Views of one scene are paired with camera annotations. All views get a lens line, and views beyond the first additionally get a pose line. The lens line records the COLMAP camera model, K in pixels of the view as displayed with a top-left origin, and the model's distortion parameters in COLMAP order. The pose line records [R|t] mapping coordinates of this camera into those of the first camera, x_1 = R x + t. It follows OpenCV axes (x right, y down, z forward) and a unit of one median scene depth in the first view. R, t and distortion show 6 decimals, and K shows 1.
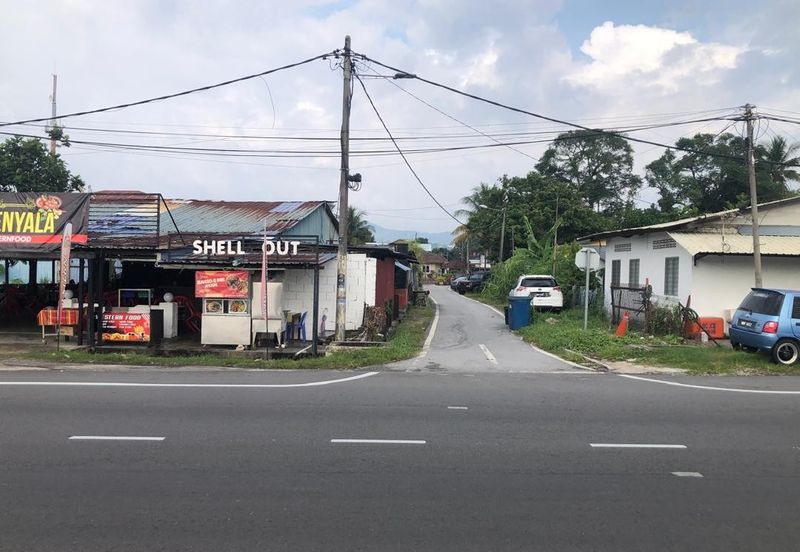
lens RADIAL K [[835.1, 0, 400.0], [0, 835.1, 276.0], [0, 0, 1]] dist [0.107017, -0.259427]
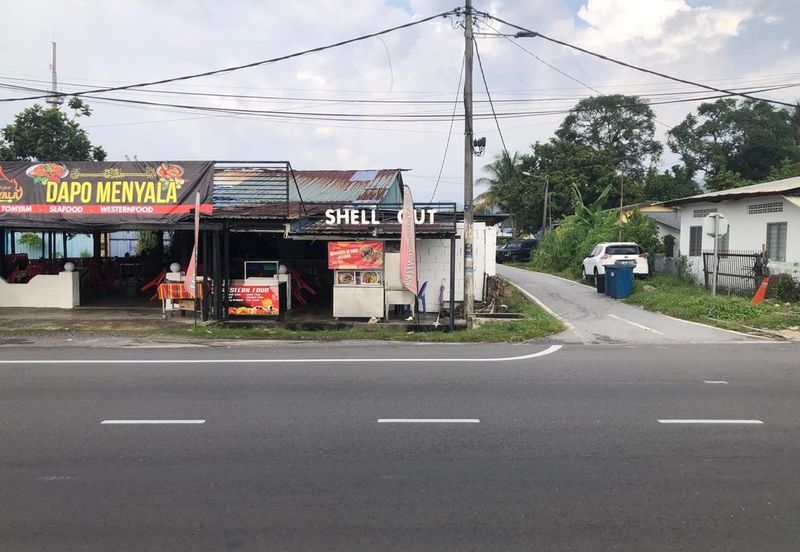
lens RADIAL K [[835.1, 0, 400.0], [0, 835.1, 276.0], [0, 0, 1]] dist [0.107017, -0.259427]
pose [[0.999684, -0.011837, 0.022194, -0.165043], [0.011031, 0.999287, 0.036097, -0.000106], [-0.022606, -0.035841, 0.999102, 0.036600]]
